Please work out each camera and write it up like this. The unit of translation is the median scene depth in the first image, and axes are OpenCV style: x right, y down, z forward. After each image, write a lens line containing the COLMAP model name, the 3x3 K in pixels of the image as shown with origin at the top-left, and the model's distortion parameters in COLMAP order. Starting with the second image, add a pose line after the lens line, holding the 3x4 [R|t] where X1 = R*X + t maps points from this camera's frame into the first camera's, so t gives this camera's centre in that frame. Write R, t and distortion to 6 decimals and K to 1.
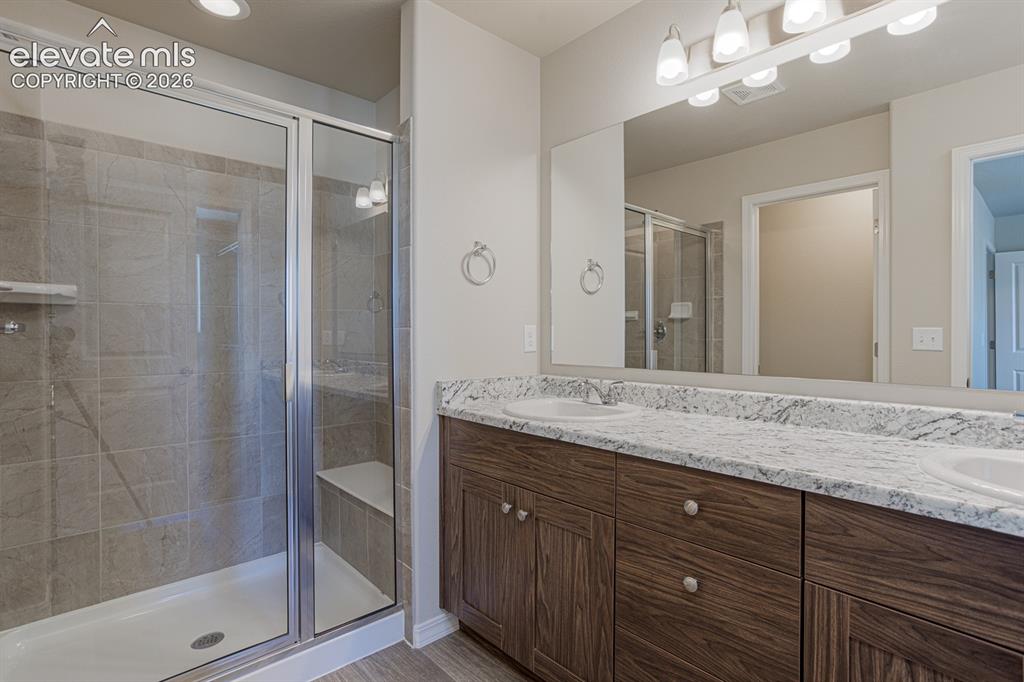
lens RADIAL K [[504.1, 0, 503.3], [0, 504.1, 336.1], [0, 0, 1]] dist [-0.005340, 0.001378]
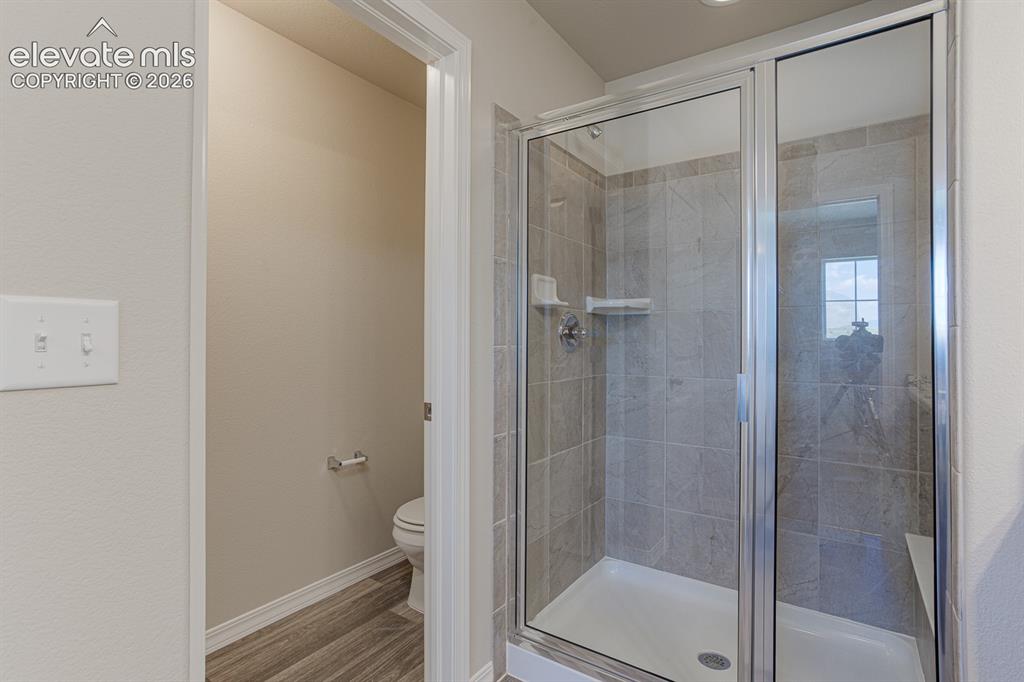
lens RADIAL K [[504.1, 0, 510.7], [0, 504.1, 340.6], [0, 0, 1]] dist [-0.005340, 0.001378]
pose [[0.238442, 0.001955, -0.971155, 0.145069], [-0.012541, 0.999921, -0.001066, 0.003458], [0.971076, 0.012433, 0.238448, 0.227100]]
